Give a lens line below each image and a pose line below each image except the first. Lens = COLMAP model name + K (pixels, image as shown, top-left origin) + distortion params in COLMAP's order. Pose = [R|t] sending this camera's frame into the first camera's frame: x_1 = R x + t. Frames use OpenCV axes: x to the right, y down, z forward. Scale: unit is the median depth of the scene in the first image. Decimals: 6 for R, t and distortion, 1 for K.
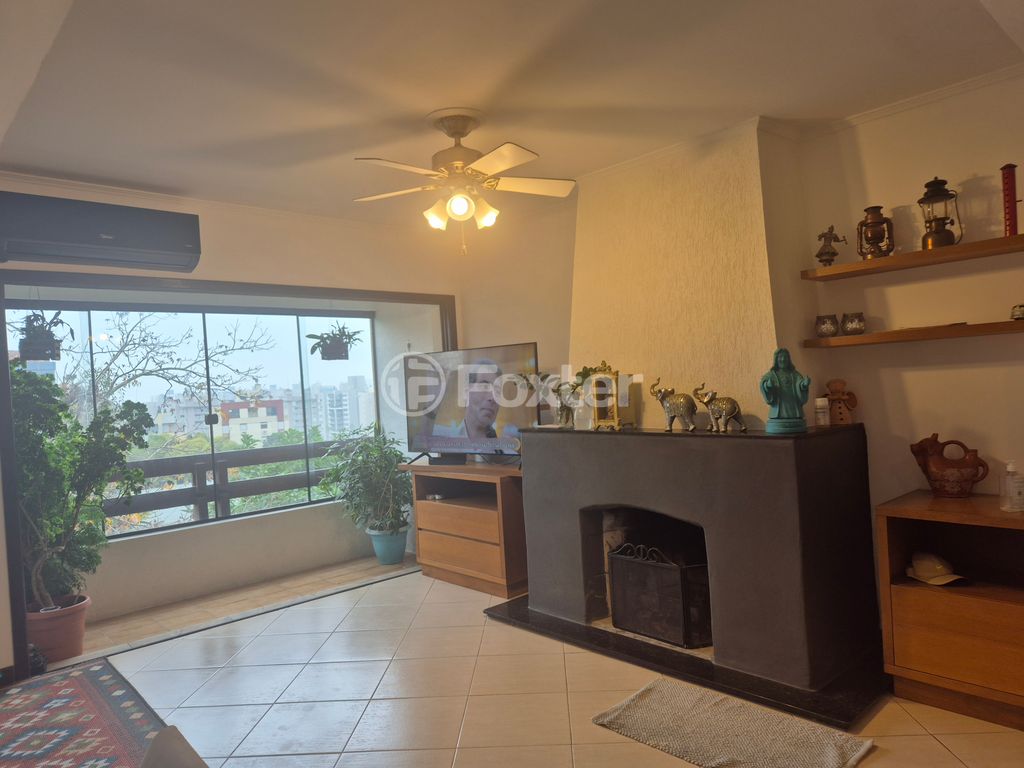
lens RADIAL K [[699.1, 0, 519.7], [0, 699.1, 389.1], [0, 0, 1]] dist [0.063135, -0.055177]
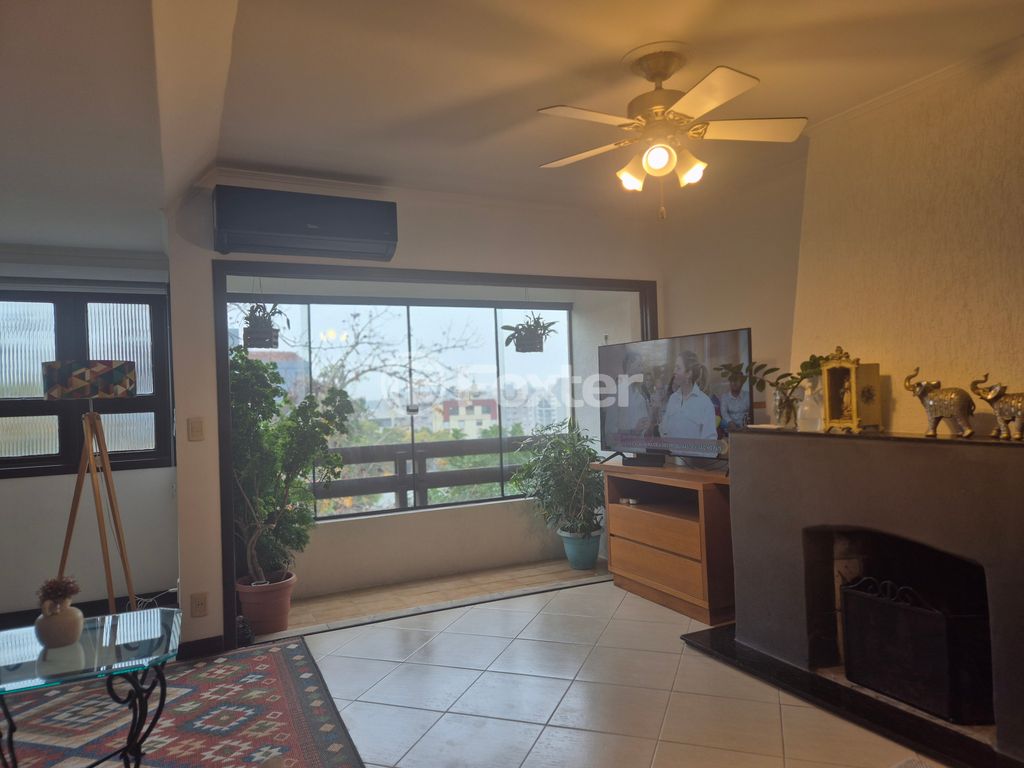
lens RADIAL K [[699.1, 0, 519.7], [0, 699.1, 389.1], [0, 0, 1]] dist [0.063135, -0.055177]
pose [[0.957375, 0.018934, -0.288227, 0.003205], [-0.020020, 0.999799, -0.000821, 0.014336], [0.288154, 0.006556, 0.957562, 0.102239]]
